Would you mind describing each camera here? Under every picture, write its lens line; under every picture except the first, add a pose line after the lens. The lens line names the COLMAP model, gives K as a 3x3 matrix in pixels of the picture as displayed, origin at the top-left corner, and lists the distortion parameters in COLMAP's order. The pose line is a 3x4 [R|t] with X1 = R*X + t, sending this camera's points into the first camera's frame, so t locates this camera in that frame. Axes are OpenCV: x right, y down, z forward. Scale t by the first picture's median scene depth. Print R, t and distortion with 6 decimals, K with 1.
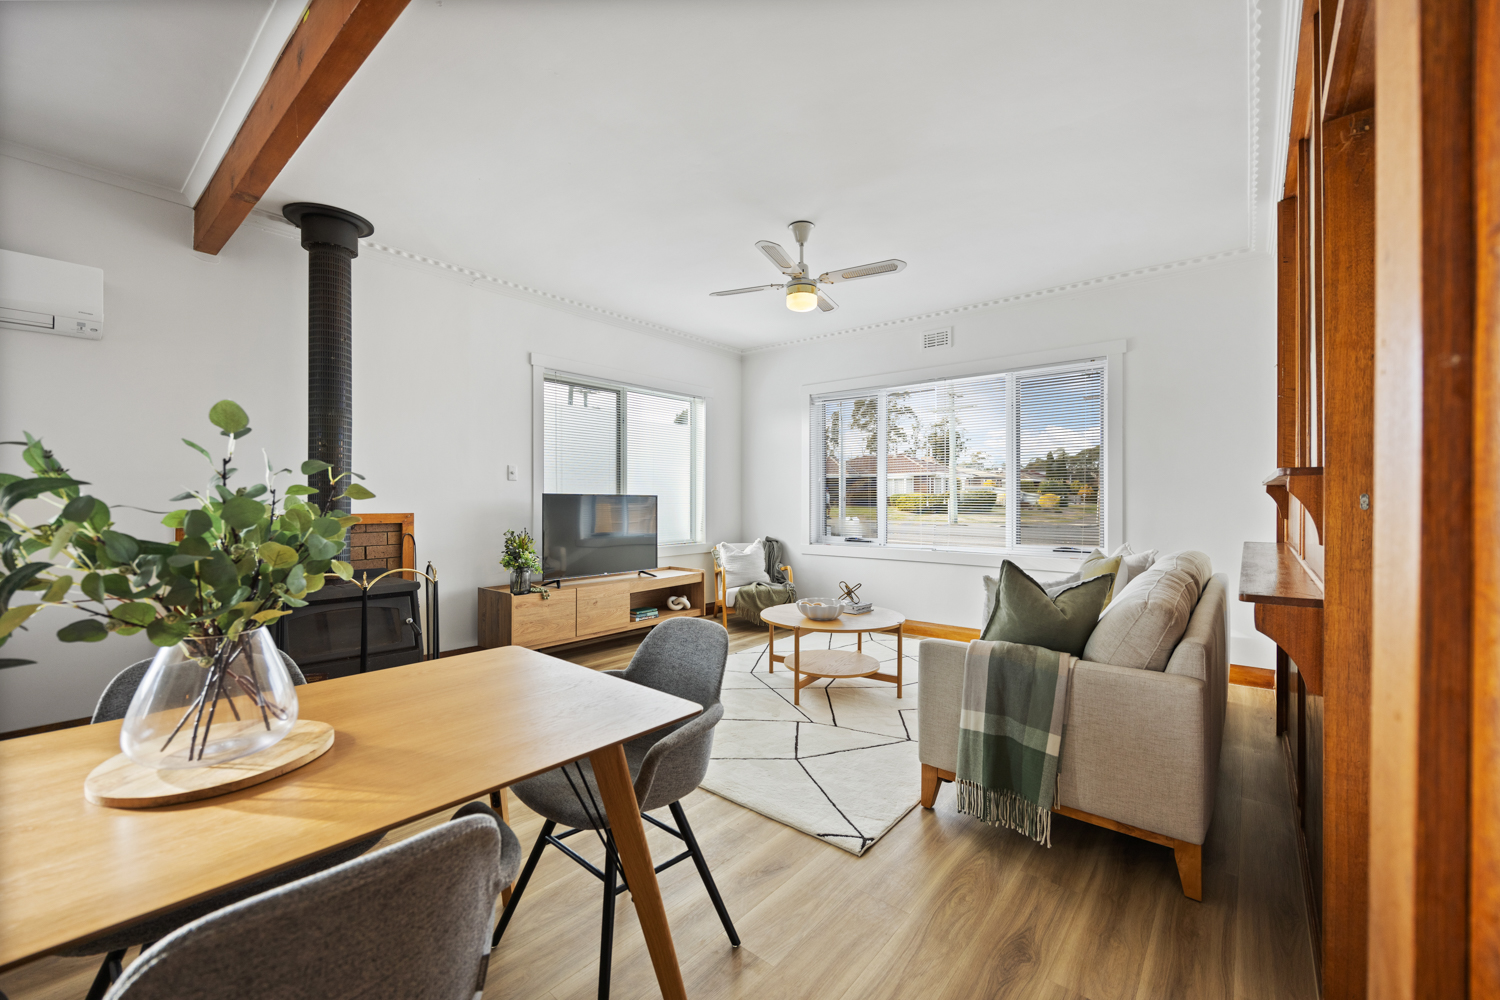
lens RADIAL K [[598.8, 0, 750.3], [0, 598.8, 501.4], [0, 0, 1]] dist [-0.010857, 0.001123]
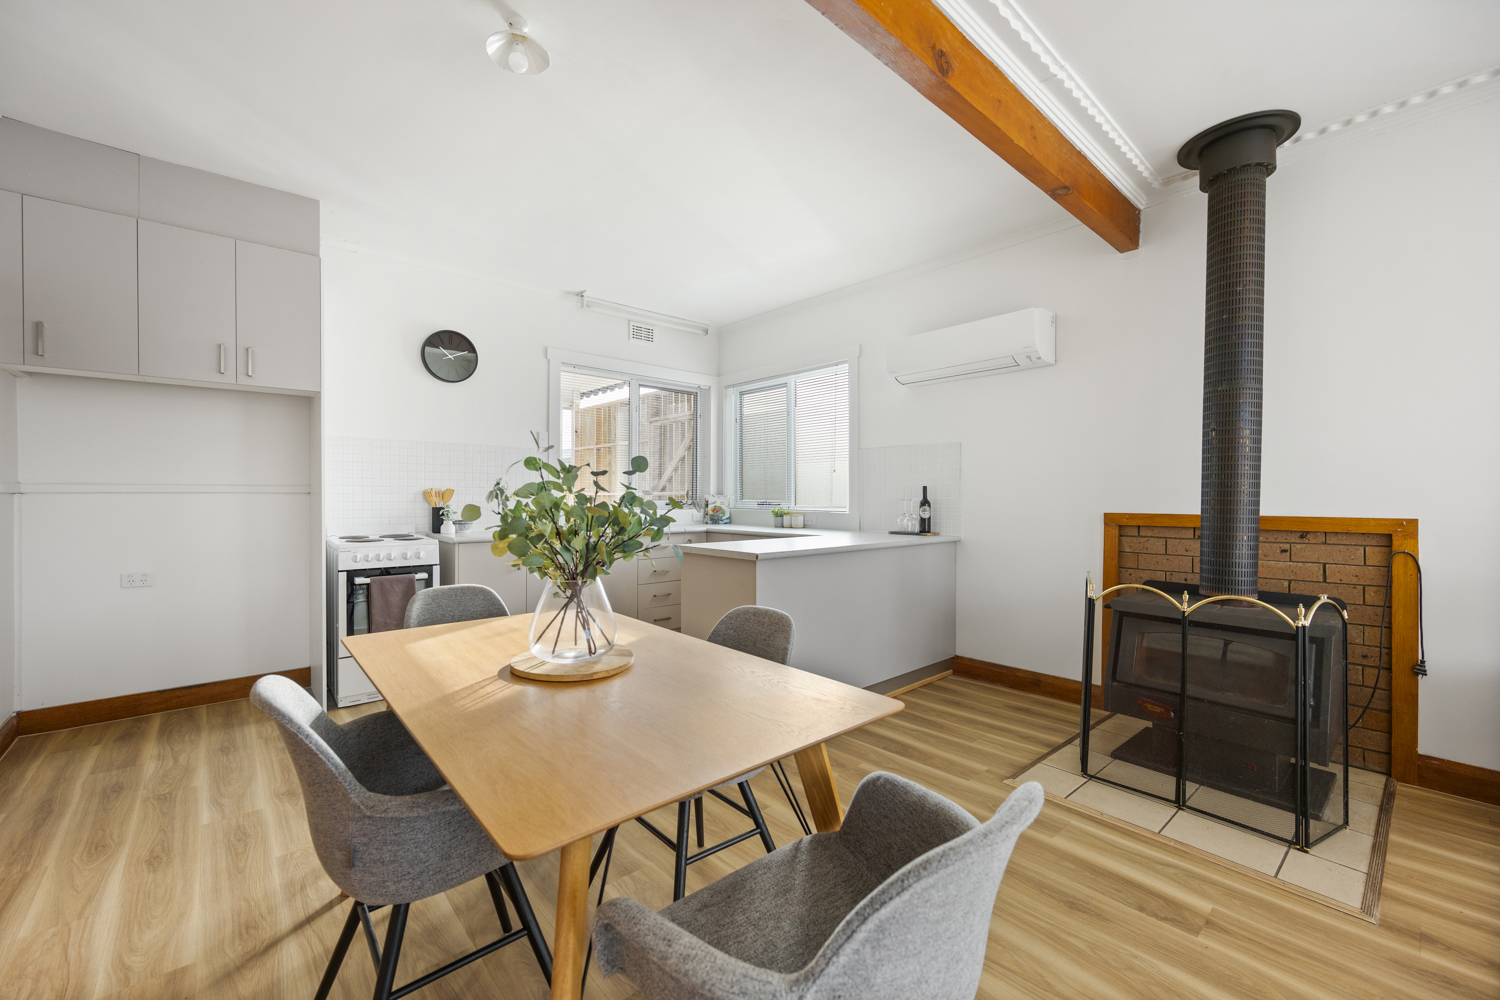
lens RADIAL K [[598.8, 0, 751.4], [0, 598.8, 500.3], [0, 0, 1]] dist [-0.010857, 0.001123]
pose [[-0.150379, 0.001793, -0.988627, 0.140665], [-0.006541, 0.999975, 0.002808, 0.002934], [0.988607, 0.006889, -0.150364, 0.420759]]
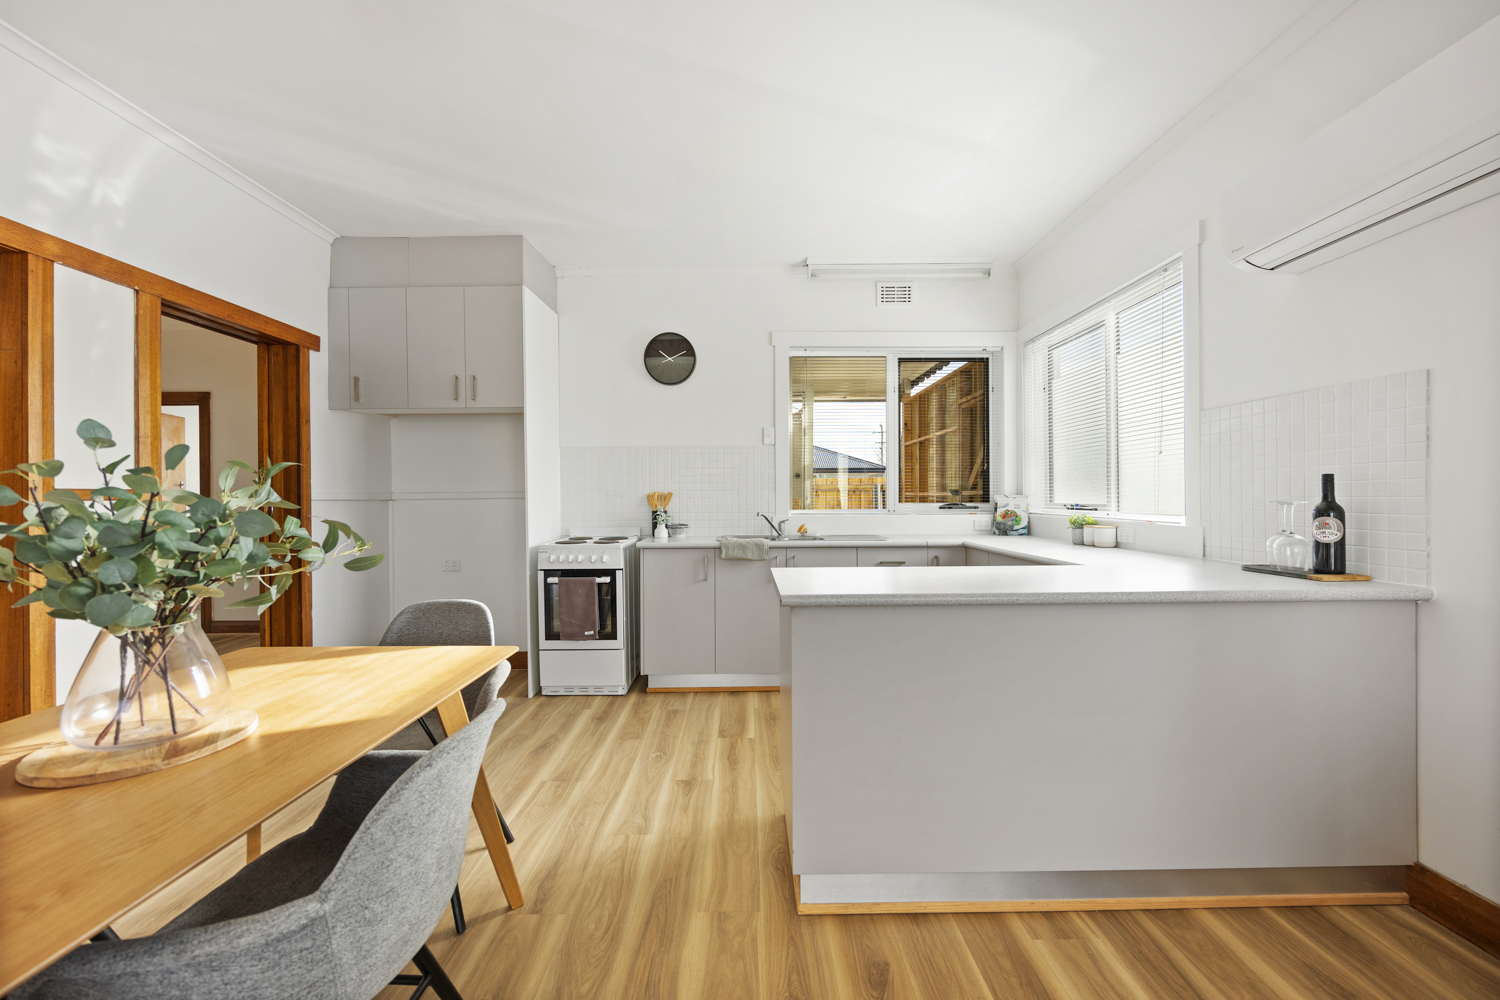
lens RADIAL K [[598.8, 0, 745.3], [0, 598.8, 498.1], [0, 0, 1]] dist [-0.010857, 0.001123]
pose [[-0.767785, 0.002430, -0.640704, -0.256886], [0.001101, 0.999996, 0.002473, -0.003080], [0.640707, 0.001194, -0.767784, 0.627406]]
